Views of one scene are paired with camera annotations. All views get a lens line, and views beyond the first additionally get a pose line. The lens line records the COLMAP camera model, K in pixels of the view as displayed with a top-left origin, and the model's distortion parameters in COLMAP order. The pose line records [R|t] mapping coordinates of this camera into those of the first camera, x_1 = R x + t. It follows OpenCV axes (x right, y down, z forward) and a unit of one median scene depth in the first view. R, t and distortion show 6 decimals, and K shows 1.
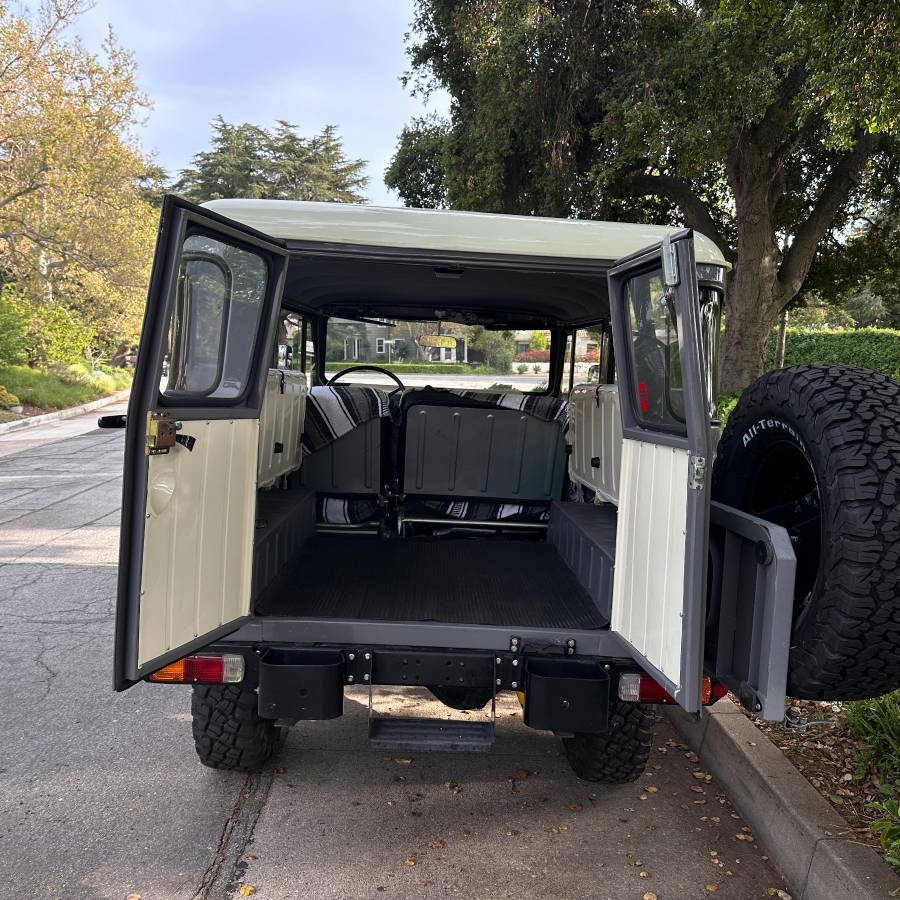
lens RADIAL K [[854.4, 0, 448.4], [0, 854.4, 446.7], [0, 0, 1]] dist [0.017800, 0.000000]
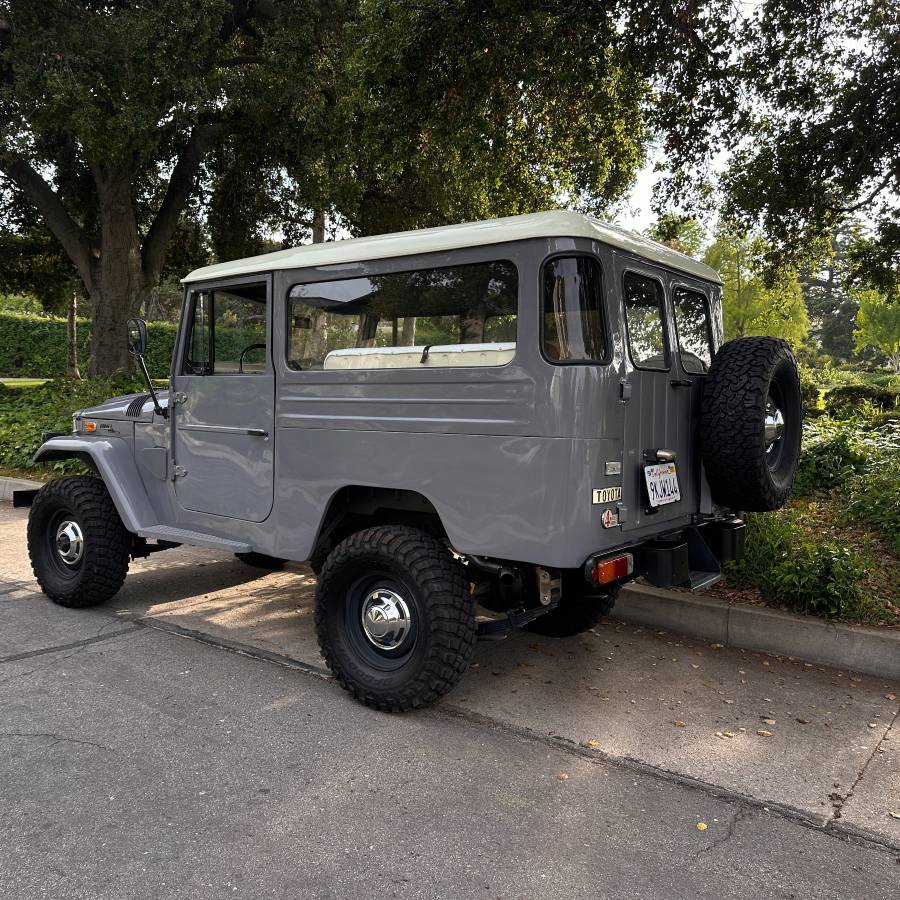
lens RADIAL K [[854.4, 0, 447.9], [0, 854.4, 449.4], [0, 0, 1]] dist [0.017800, 0.000000]
pose [[0.604104, -0.084421, 0.792421, -0.245046], [0.072834, 0.996060, 0.050591, -0.001098], [-0.793570, 0.027153, 0.607872, 0.067970]]
